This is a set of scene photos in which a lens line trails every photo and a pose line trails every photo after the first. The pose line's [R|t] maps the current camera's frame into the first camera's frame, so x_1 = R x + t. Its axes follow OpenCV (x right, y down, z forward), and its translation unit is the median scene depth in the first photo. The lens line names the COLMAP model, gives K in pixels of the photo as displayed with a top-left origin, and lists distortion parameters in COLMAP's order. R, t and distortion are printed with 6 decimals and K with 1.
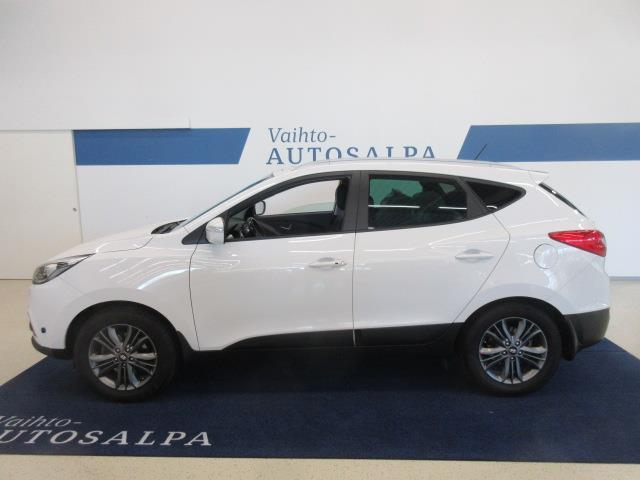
lens RADIAL K [[476.0, 0, 319.8], [0, 476.0, 242.1], [0, 0, 1]] dist [0.011430, -0.002859]
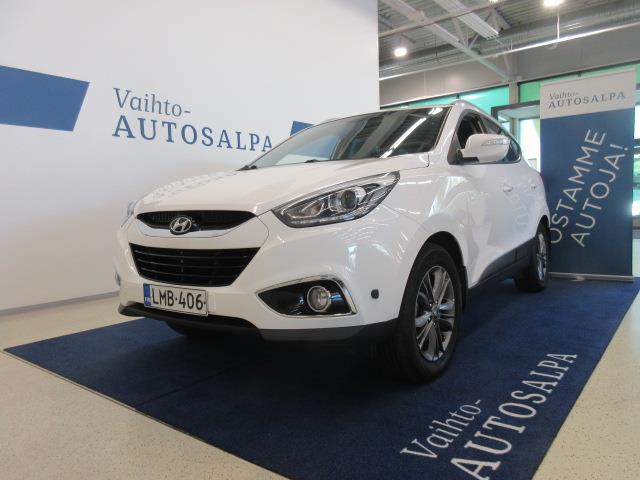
lens RADIAL K [[476.0, 0, 321.6], [0, 476.0, 242.5], [0, 0, 1]] dist [0.011430, -0.002859]
pose [[0.579782, -0.069762, 0.811779, -0.539564], [0.146047, 0.989089, -0.019309, 0.059545], [-0.801575, 0.129753, 0.583645, 0.342910]]
